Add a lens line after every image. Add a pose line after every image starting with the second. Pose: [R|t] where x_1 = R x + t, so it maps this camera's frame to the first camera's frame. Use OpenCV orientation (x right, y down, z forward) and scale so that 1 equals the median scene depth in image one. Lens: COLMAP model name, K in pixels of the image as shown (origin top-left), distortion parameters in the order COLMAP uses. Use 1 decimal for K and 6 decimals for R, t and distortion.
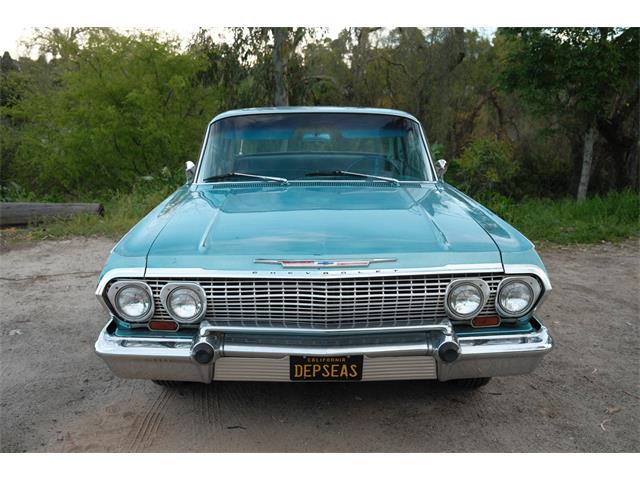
lens RADIAL K [[651.0, 0, 320.0], [0, 651.0, 240.0], [0, 0, 1]] dist [-0.048890, 0.126635]
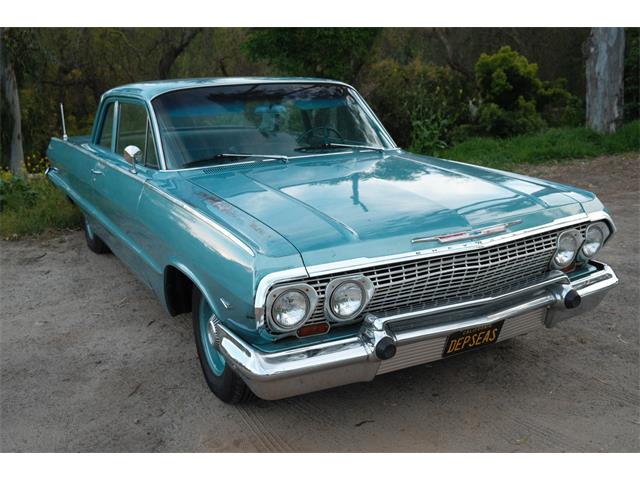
lens RADIAL K [[651.0, 0, 320.0], [0, 651.0, 240.0], [0, 0, 1]] dist [-0.048890, 0.126635]
pose [[0.881054, -0.136930, 0.452763, -0.617404], [0.116937, 0.990525, 0.072012, -0.050692], [-0.458334, -0.010501, 0.888718, 0.215987]]
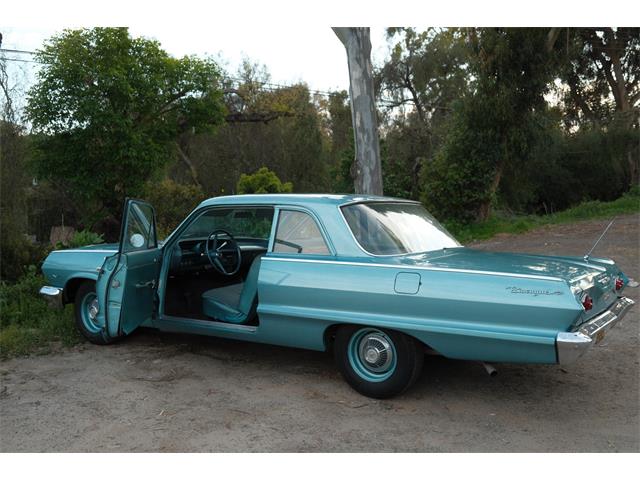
lens RADIAL K [[651.0, 0, 320.0], [0, 651.0, 240.0], [0, 0, 1]] dist [-0.048890, 0.126635]
pose [[0.580899, -0.084169, 0.809612, -1.379668], [0.187142, 0.981805, -0.032204, -0.144524], [-0.792171, 0.170219, 0.586081, 0.545466]]
